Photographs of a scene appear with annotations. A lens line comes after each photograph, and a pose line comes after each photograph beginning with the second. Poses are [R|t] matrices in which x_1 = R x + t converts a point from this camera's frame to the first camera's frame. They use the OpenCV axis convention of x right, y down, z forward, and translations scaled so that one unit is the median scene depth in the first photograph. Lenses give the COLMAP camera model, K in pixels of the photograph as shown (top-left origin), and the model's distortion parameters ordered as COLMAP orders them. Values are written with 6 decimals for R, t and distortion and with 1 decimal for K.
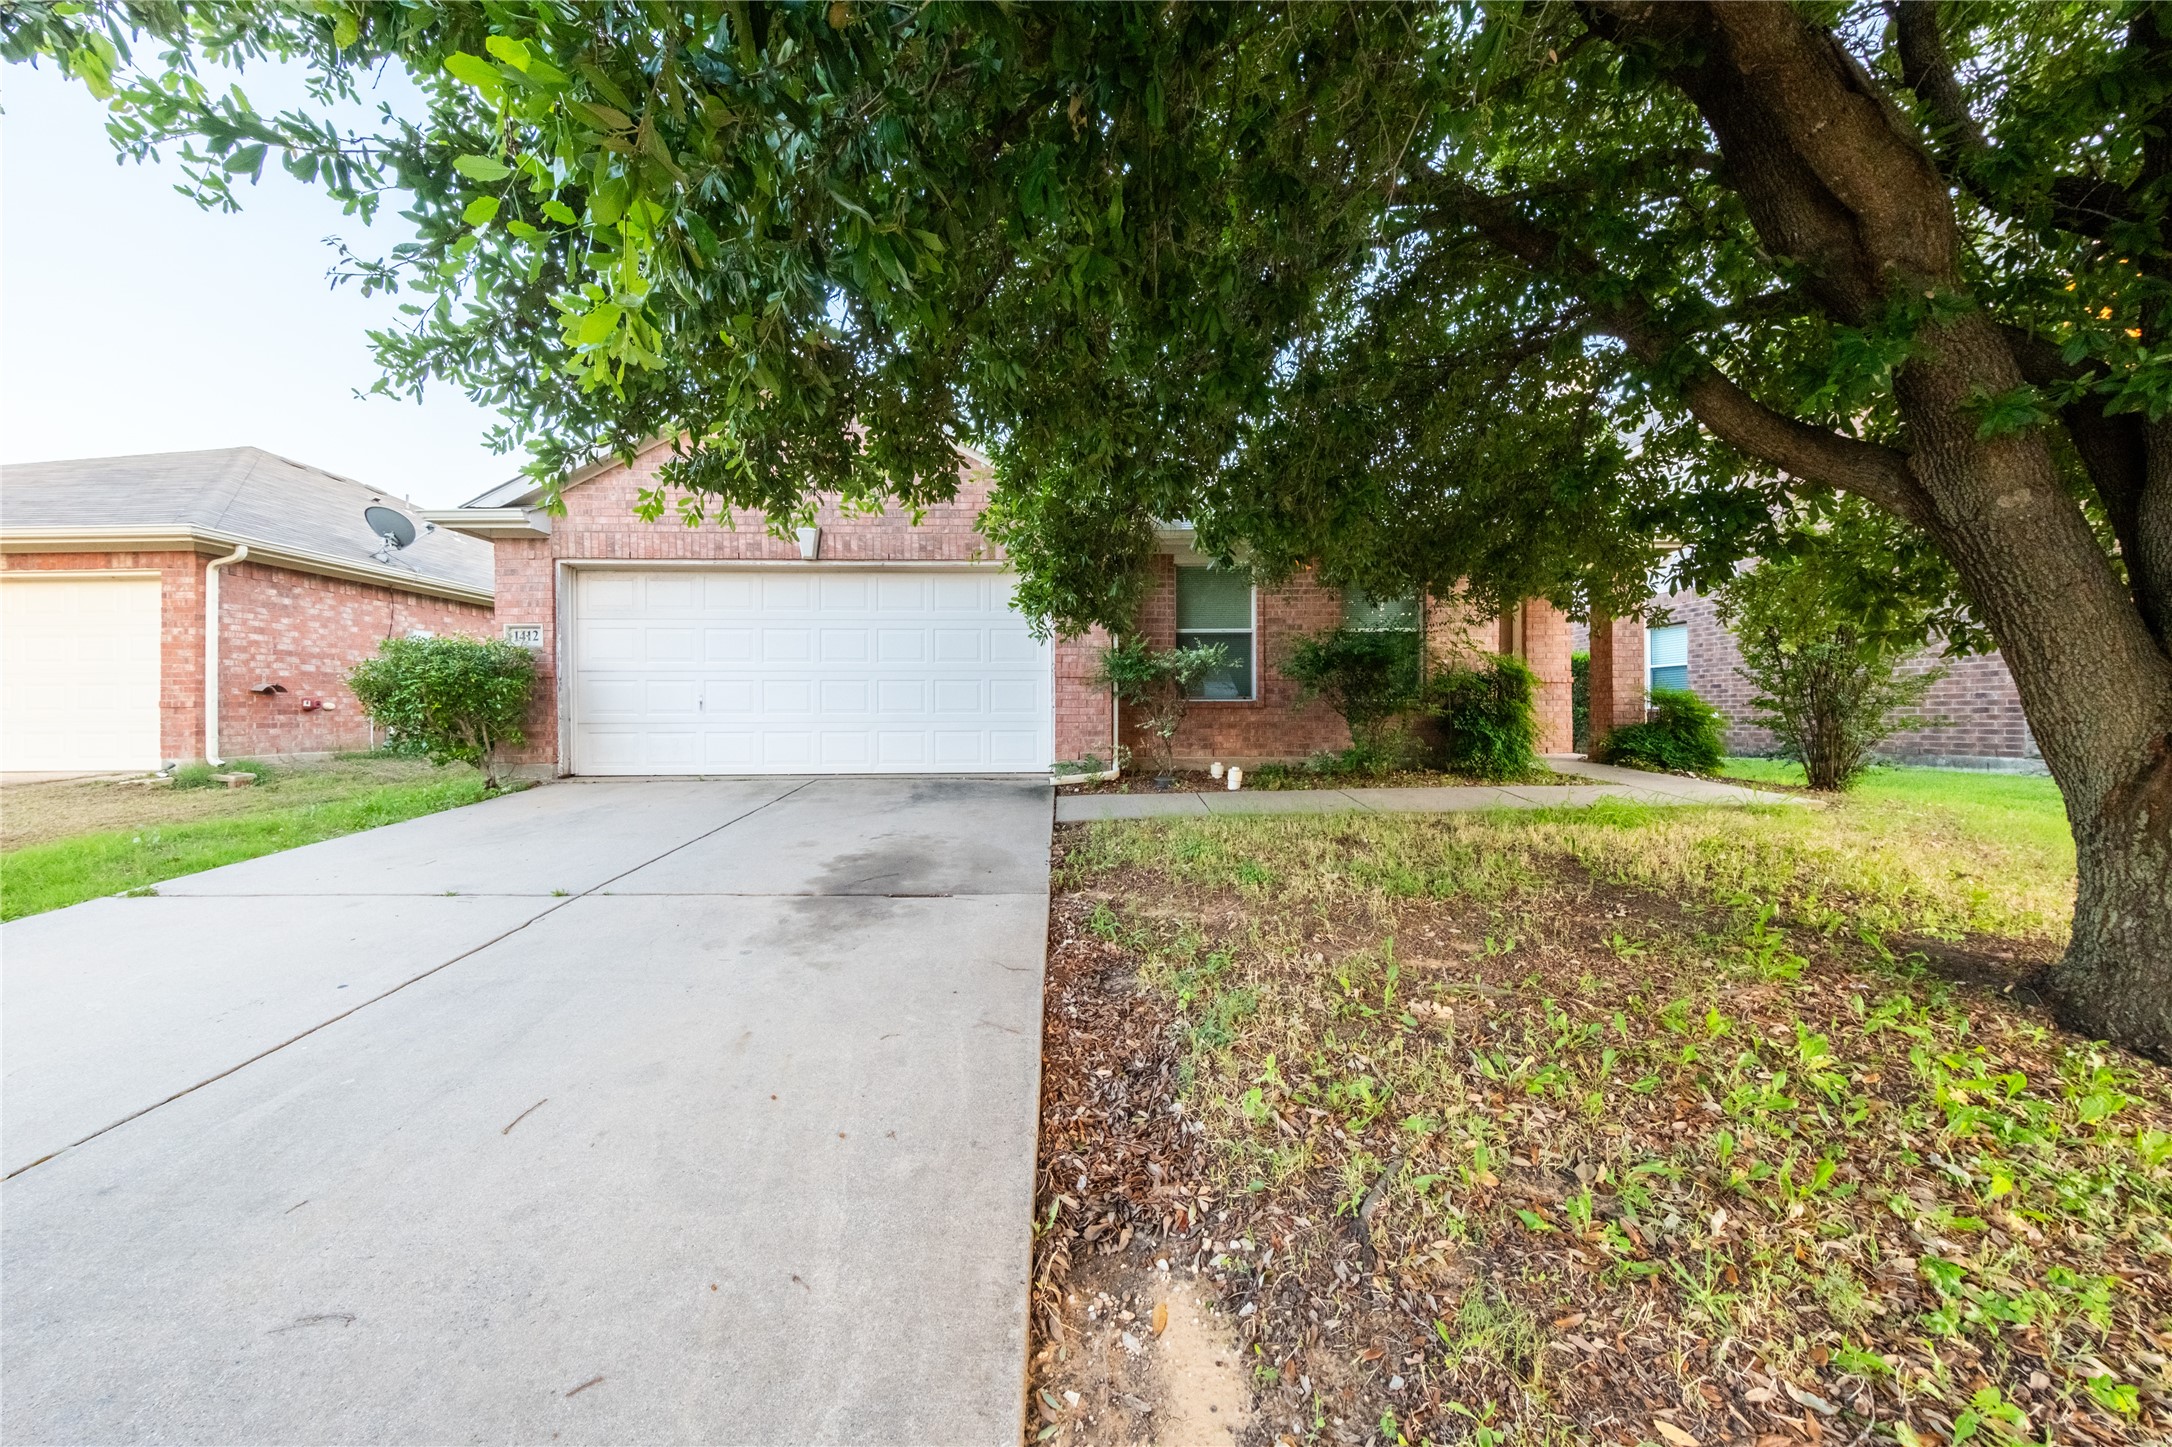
lens RADIAL K [[740.7, 0, 1079.5], [0, 740.7, 721.6], [0, 0, 1]] dist [0.000061, -0.000046]
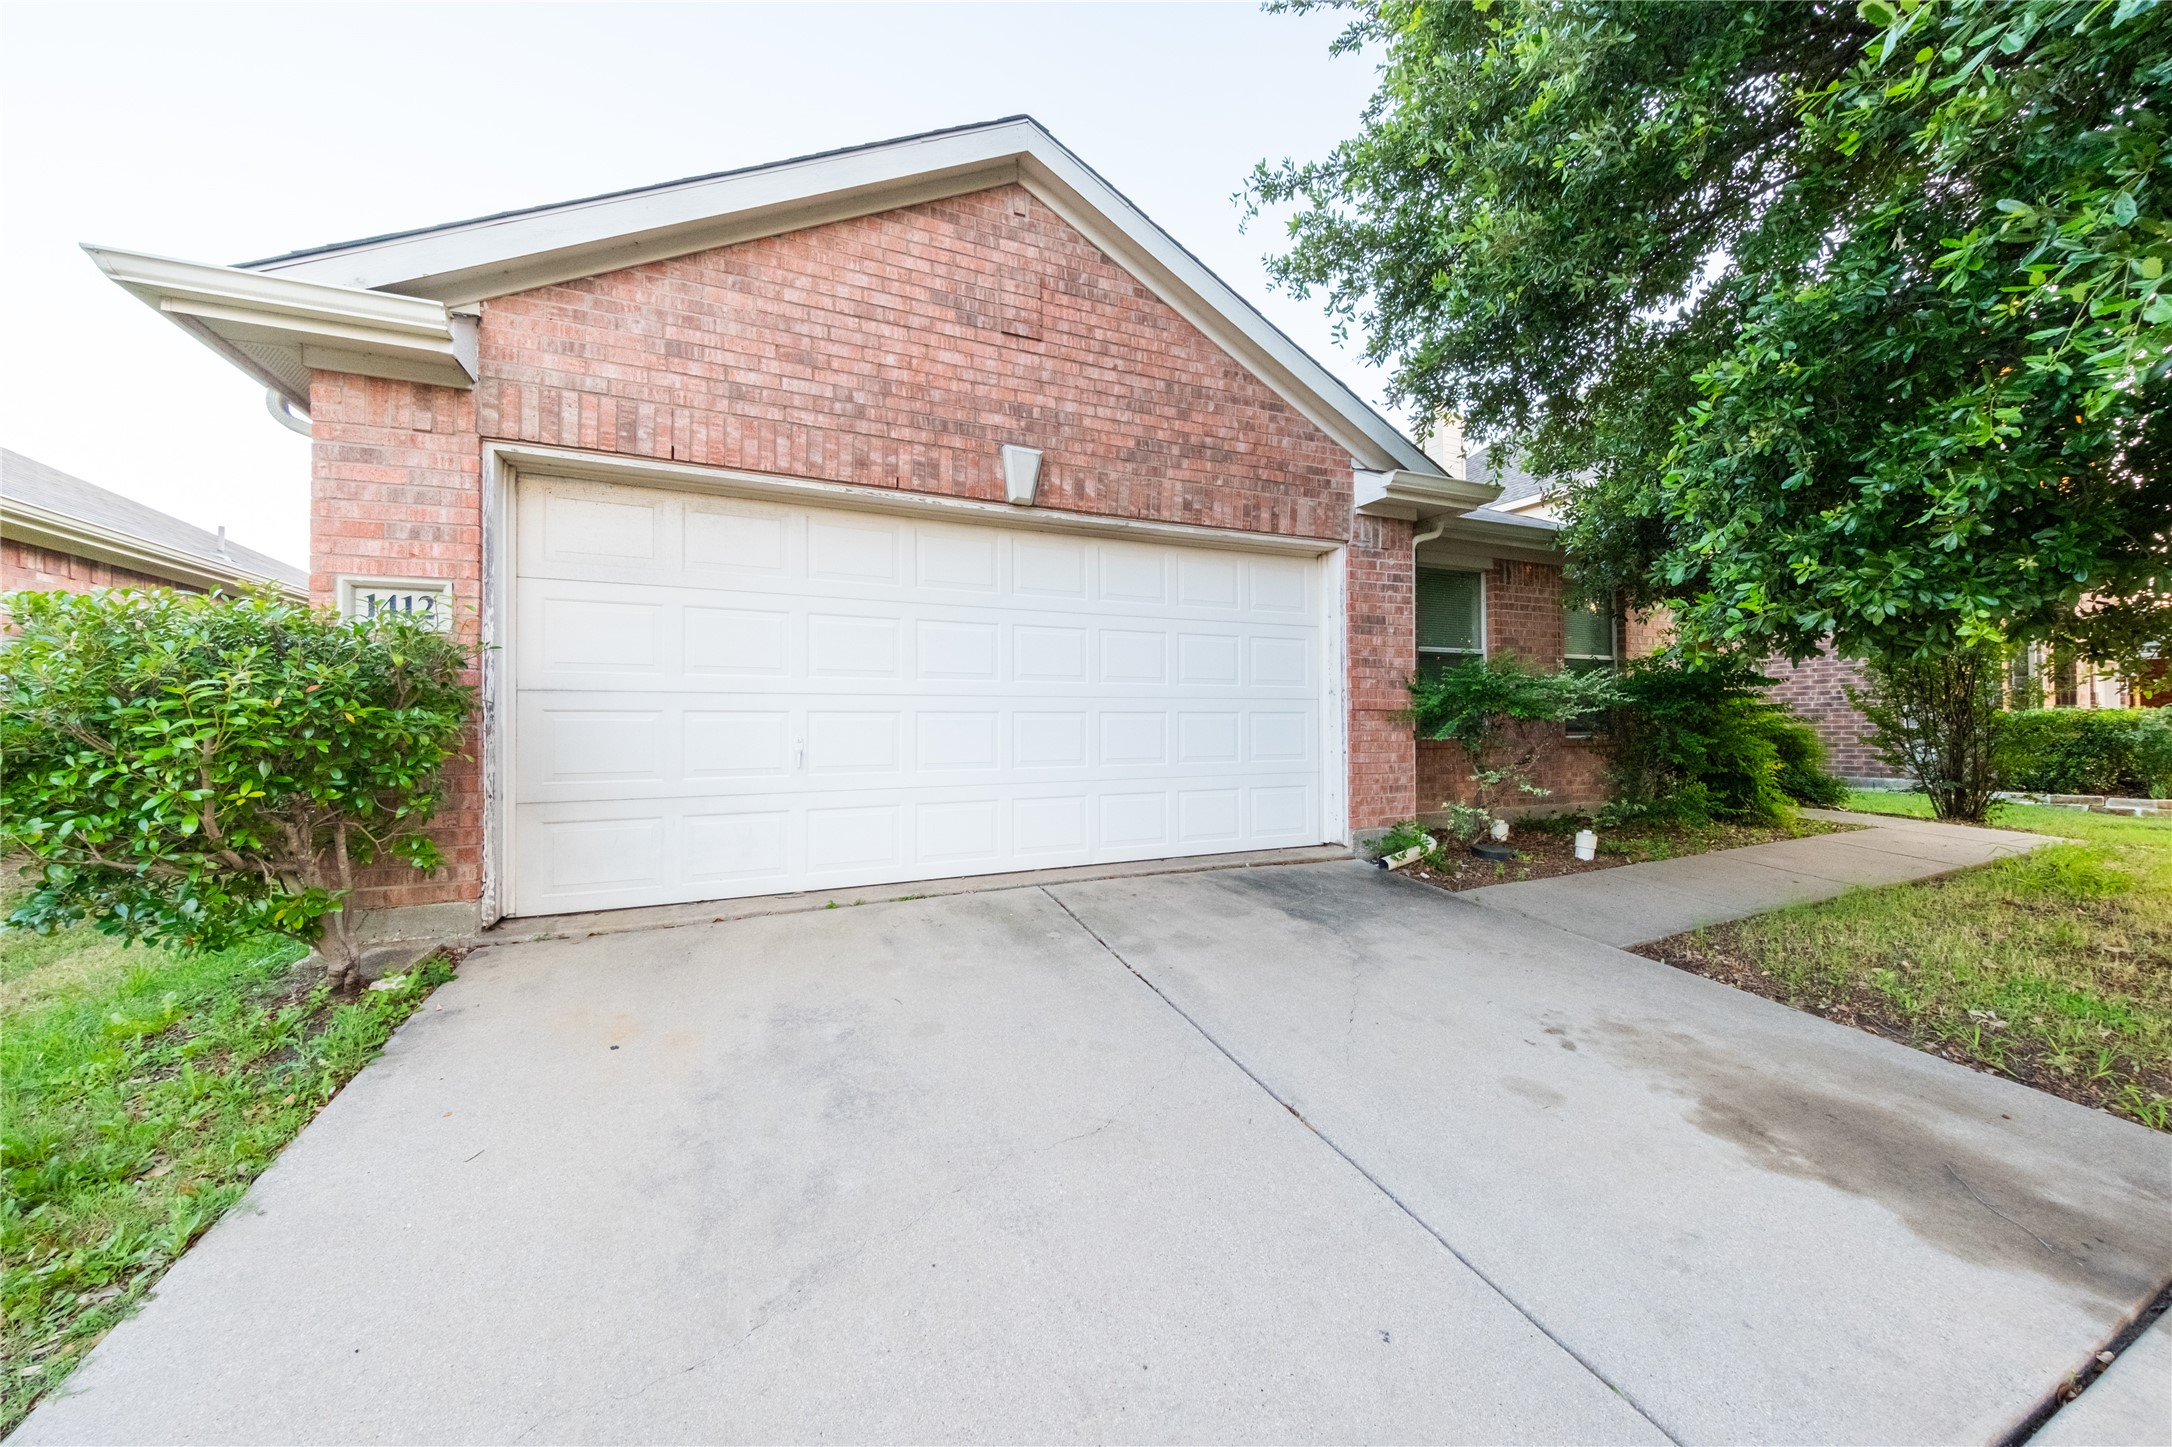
lens RADIAL K [[749.3, 0, 1059.3], [0, 749.3, 715.4], [0, 0, 1]] dist [0.011927, 0.000056]
pose [[0.924482, 0.003106, 0.381214, -0.558552], [0.006257, 0.999708, -0.023321, -0.040107], [-0.381175, 0.023945, 0.924193, 0.451445]]
